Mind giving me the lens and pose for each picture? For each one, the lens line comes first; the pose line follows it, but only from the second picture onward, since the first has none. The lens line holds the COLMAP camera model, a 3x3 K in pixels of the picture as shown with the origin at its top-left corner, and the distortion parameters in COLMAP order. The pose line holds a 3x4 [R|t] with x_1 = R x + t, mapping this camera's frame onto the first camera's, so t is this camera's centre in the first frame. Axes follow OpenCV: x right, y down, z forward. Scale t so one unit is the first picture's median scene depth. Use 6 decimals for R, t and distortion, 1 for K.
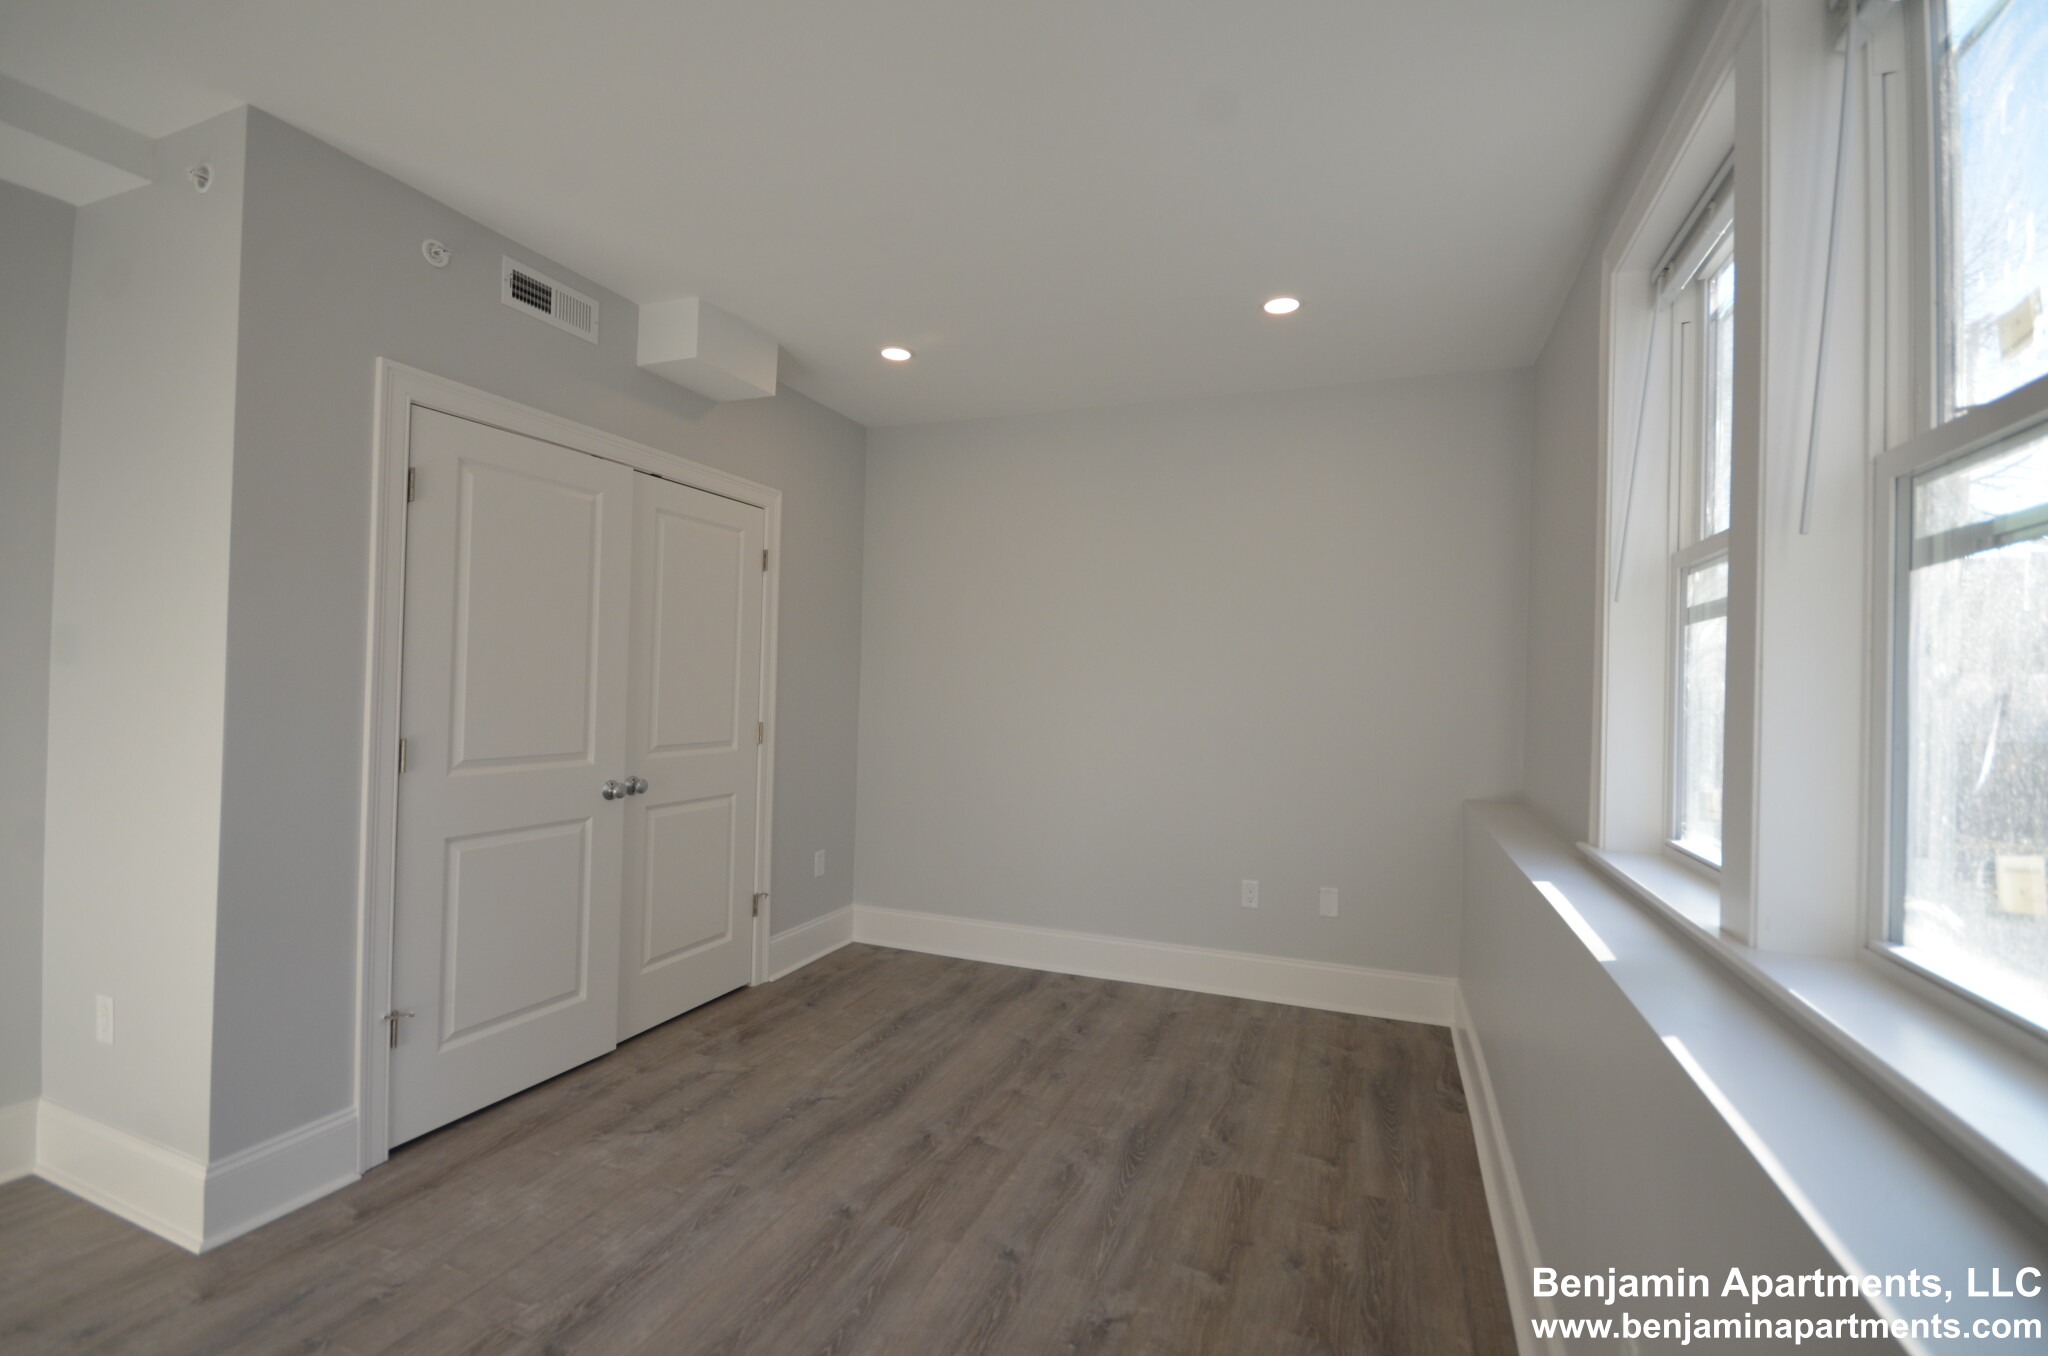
lens RADIAL K [[898.6, 0, 1025.8], [0, 898.6, 672.1], [0, 0, 1]] dist [0.003820, -0.006494]
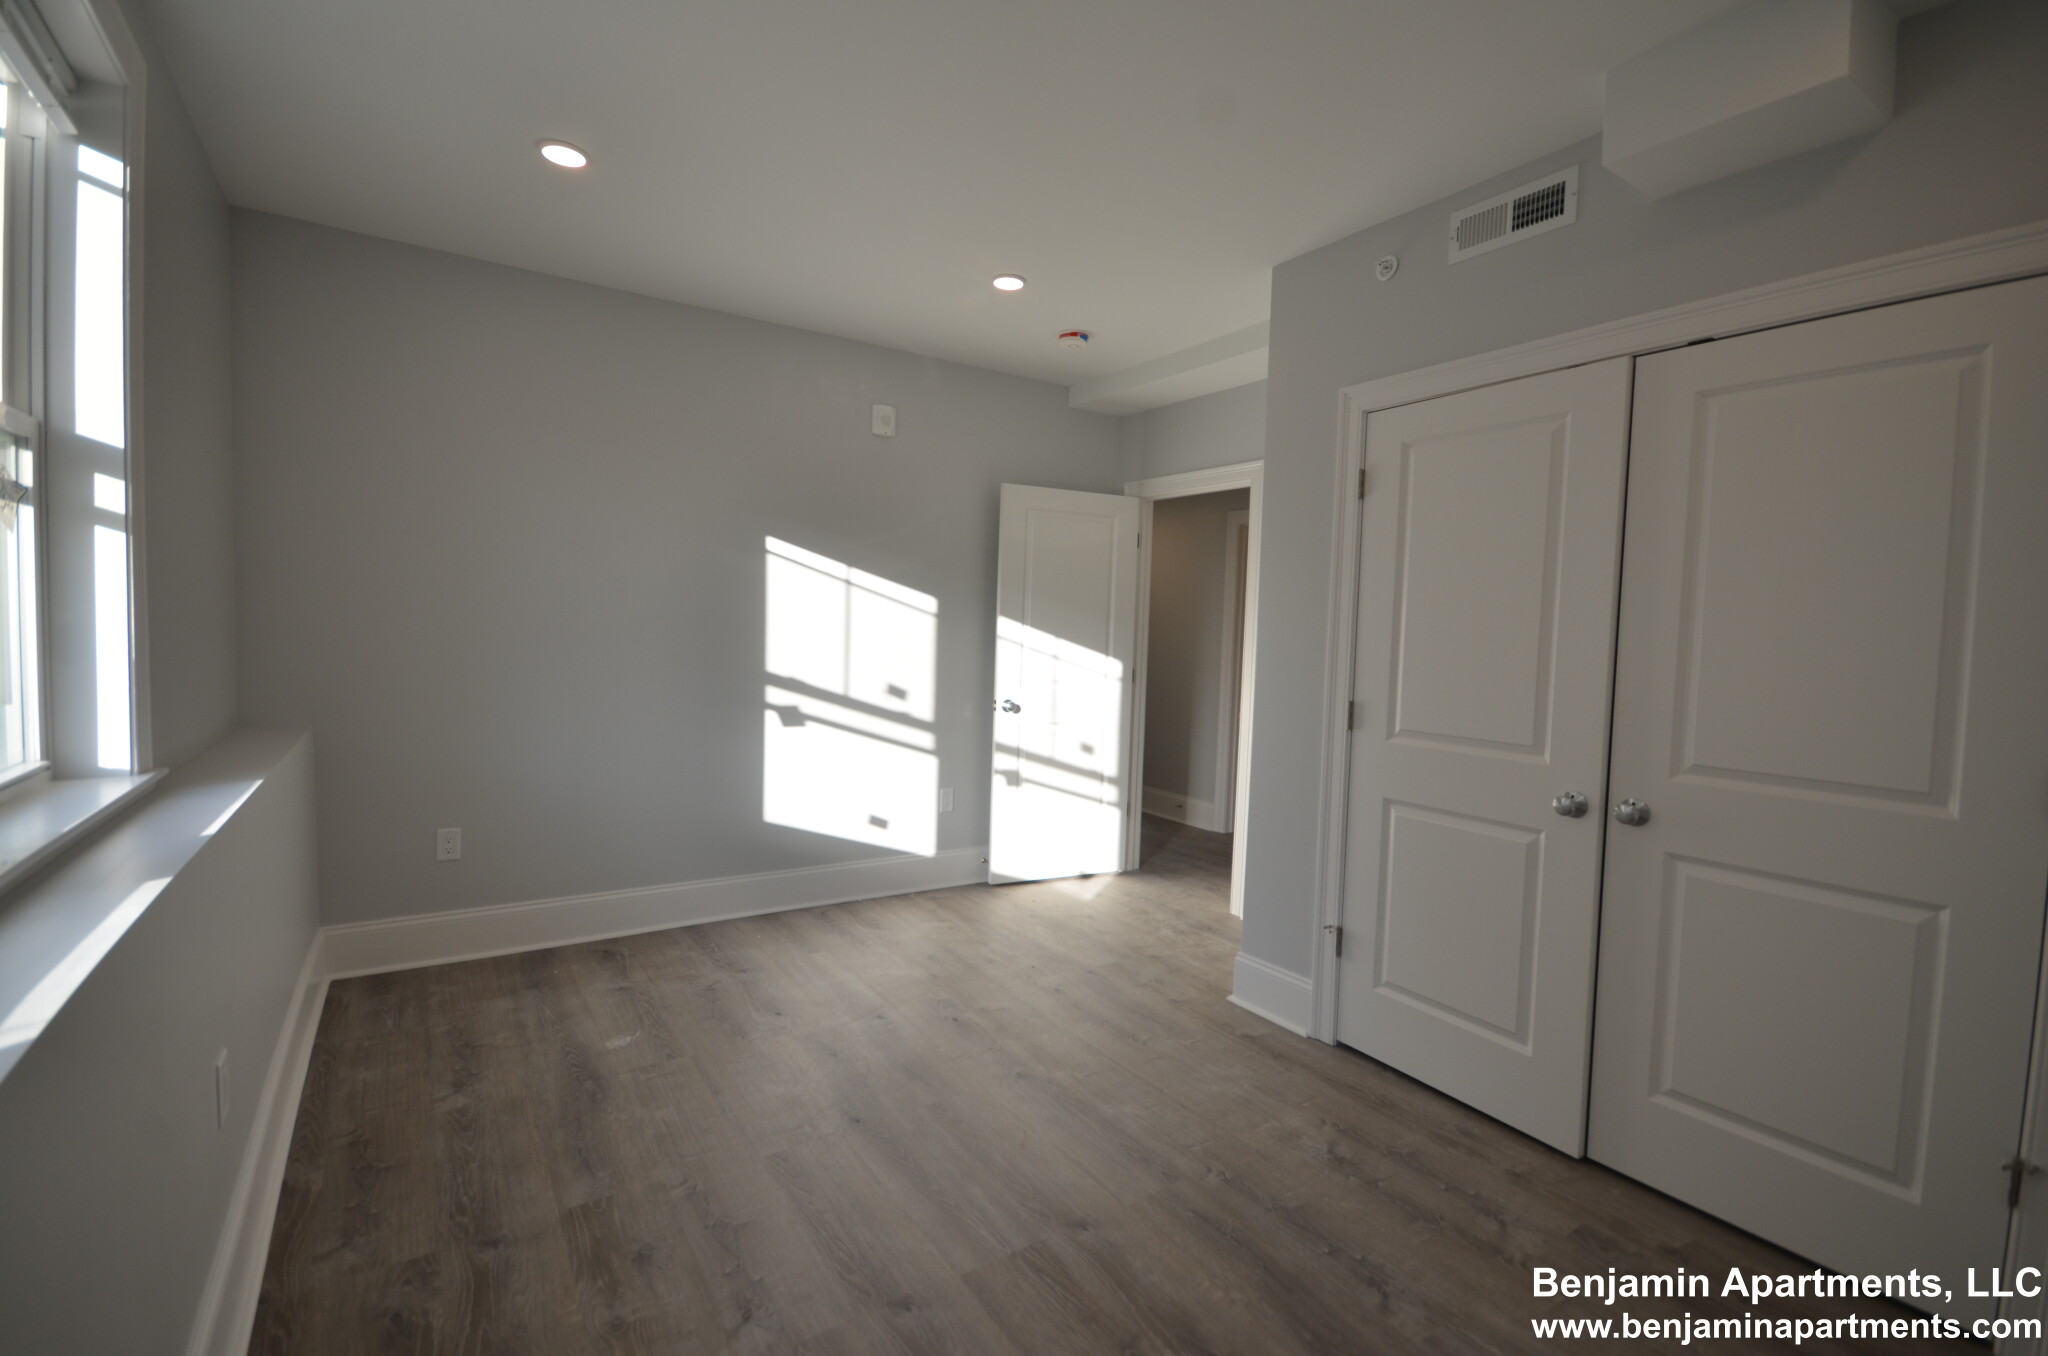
lens RADIAL K [[898.6, 0, 1025.8], [0, 898.6, 672.1], [0, 0, 1]] dist [0.003820, -0.006494]
pose [[-0.573697, -0.005741, -0.819048, 0.509363], [-0.037150, 0.999129, 0.019018, 0.029505], [0.818225, 0.041338, -0.573410, 1.294404]]
